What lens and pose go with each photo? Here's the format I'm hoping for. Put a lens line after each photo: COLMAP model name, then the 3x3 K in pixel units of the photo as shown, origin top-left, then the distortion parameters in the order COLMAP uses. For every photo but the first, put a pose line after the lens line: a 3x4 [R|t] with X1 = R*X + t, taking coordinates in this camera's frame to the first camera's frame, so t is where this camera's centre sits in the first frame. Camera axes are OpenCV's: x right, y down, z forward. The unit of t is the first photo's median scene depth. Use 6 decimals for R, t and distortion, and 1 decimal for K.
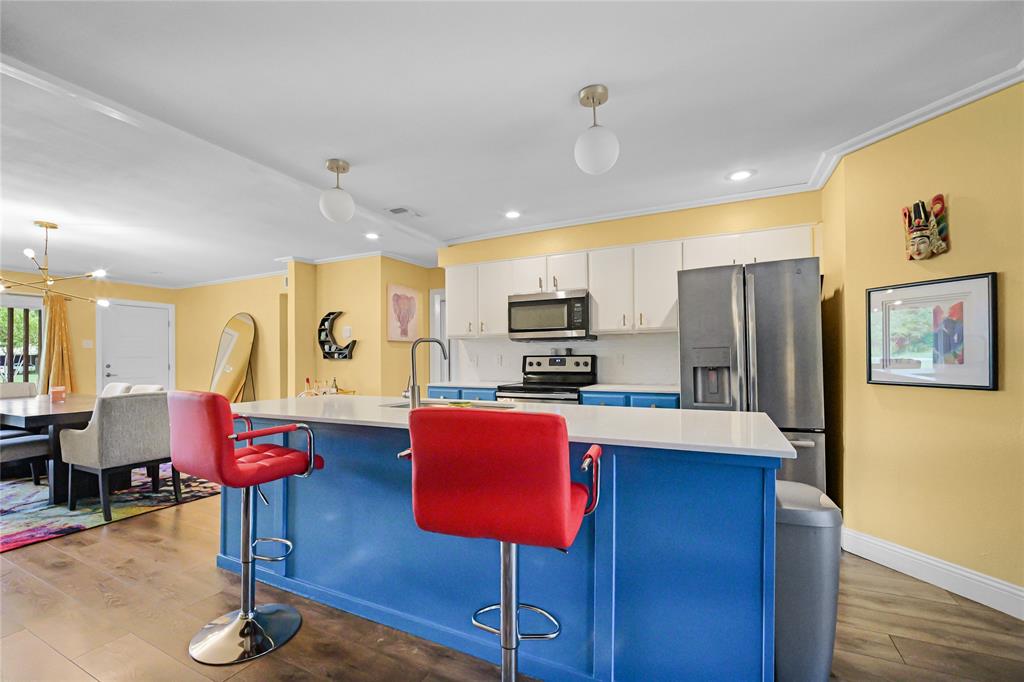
lens RADIAL K [[433.3, 0, 519.3], [0, 433.3, 352.2], [0, 0, 1]] dist [-0.012616, -0.000118]
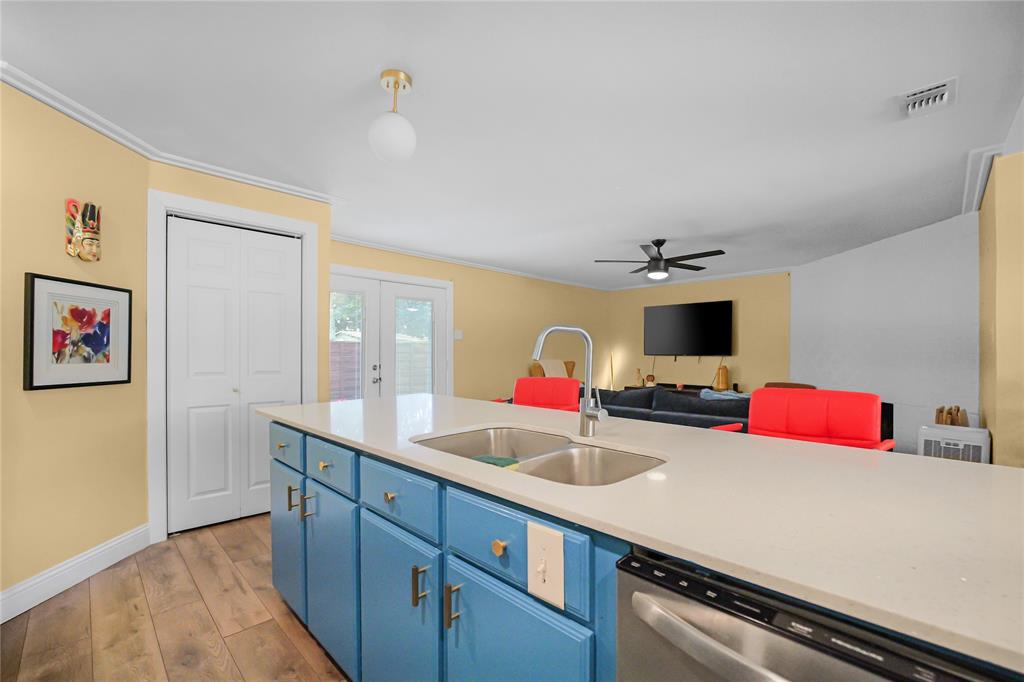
lens RADIAL K [[436.2, 0, 514.1], [0, 436.2, 358.4], [0, 0, 1]] dist [-0.016441, -0.000173]
pose [[-0.939694, -0.002441, 0.342007, -0.264804], [-0.003047, 0.999995, -0.001234, 0.009566], [-0.342002, -0.002202, -0.939697, 1.207464]]
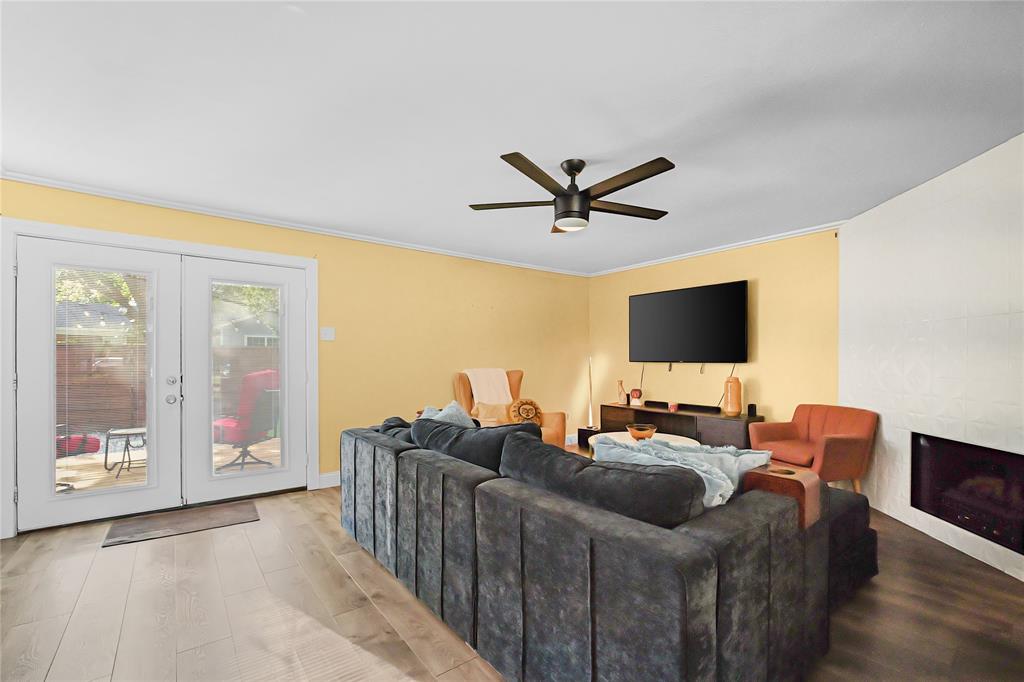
lens RADIAL K [[434.5, 0, 510.3], [0, 434.5, 368.3], [0, 0, 1]] dist [-0.014301, -0.000291]
pose [[-0.887363, -0.005511, 0.461039, -0.522633], [-0.002811, 0.999975, 0.006544, 0.001393], [-0.461064, 0.004511, -0.887355, 0.409809]]
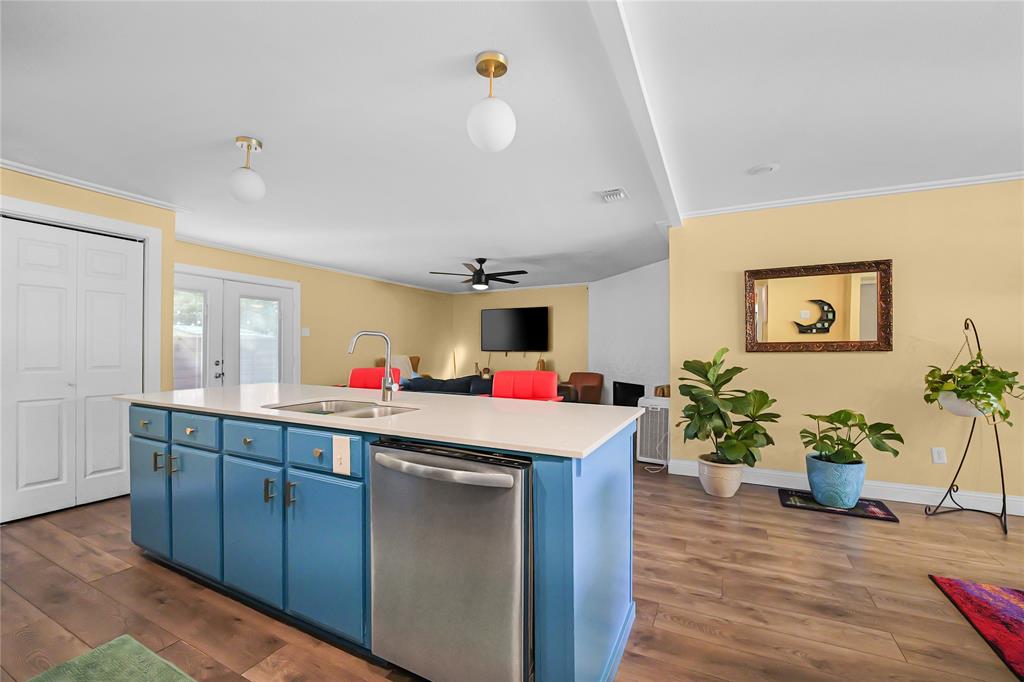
lens RADIAL K [[430.4, 0, 510.8], [0, 430.4, 350.3], [0, 0, 1]] dist [-0.014252, 0.000194]
pose [[-0.999249, 0.001273, 0.038737, -0.427687], [0.000808, 0.999928, -0.012013, 0.014881], [-0.038750, -0.011973, -0.999177, 1.480414]]
